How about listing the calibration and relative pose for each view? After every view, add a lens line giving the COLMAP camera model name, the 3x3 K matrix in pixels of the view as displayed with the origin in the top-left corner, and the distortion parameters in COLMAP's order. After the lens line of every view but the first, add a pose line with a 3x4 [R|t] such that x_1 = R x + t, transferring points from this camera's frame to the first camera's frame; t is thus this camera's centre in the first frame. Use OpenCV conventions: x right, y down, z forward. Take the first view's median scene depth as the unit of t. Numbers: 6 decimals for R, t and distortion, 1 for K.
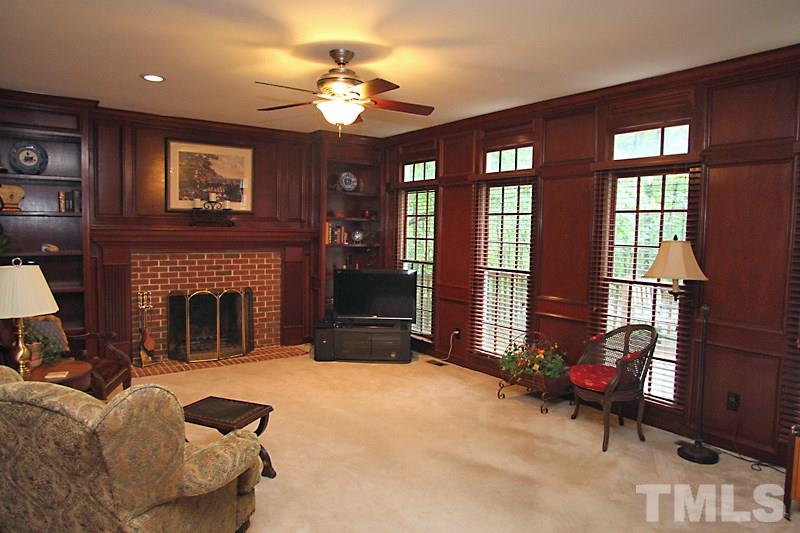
lens RADIAL K [[521.9, 0, 396.8], [0, 521.9, 267.1], [0, 0, 1]] dist [-0.053288, 0.014809]
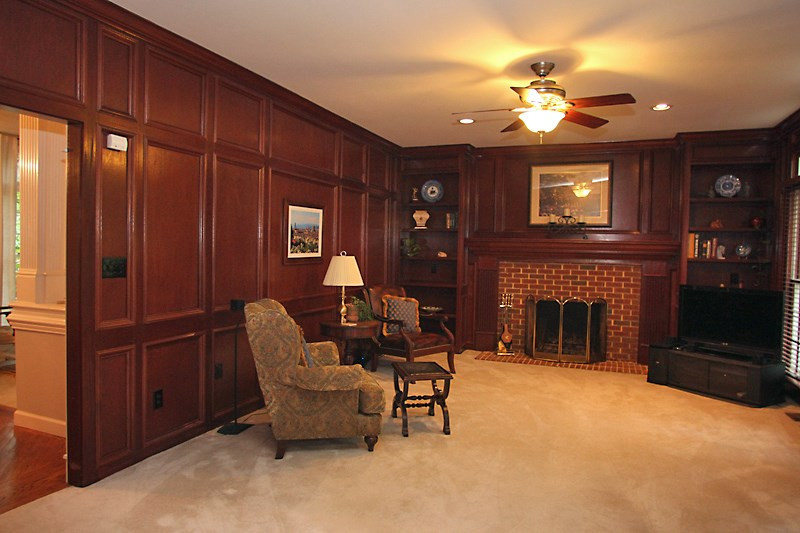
lens RADIAL K [[521.9, 0, 396.3], [0, 521.9, 264.5], [0, 0, 1]] dist [-0.053288, 0.014809]
pose [[0.532348, 0.018310, -0.846328, 0.391050], [-0.070707, 0.997234, -0.022901, 0.025801], [0.843568, 0.072033, 0.532170, 0.125068]]
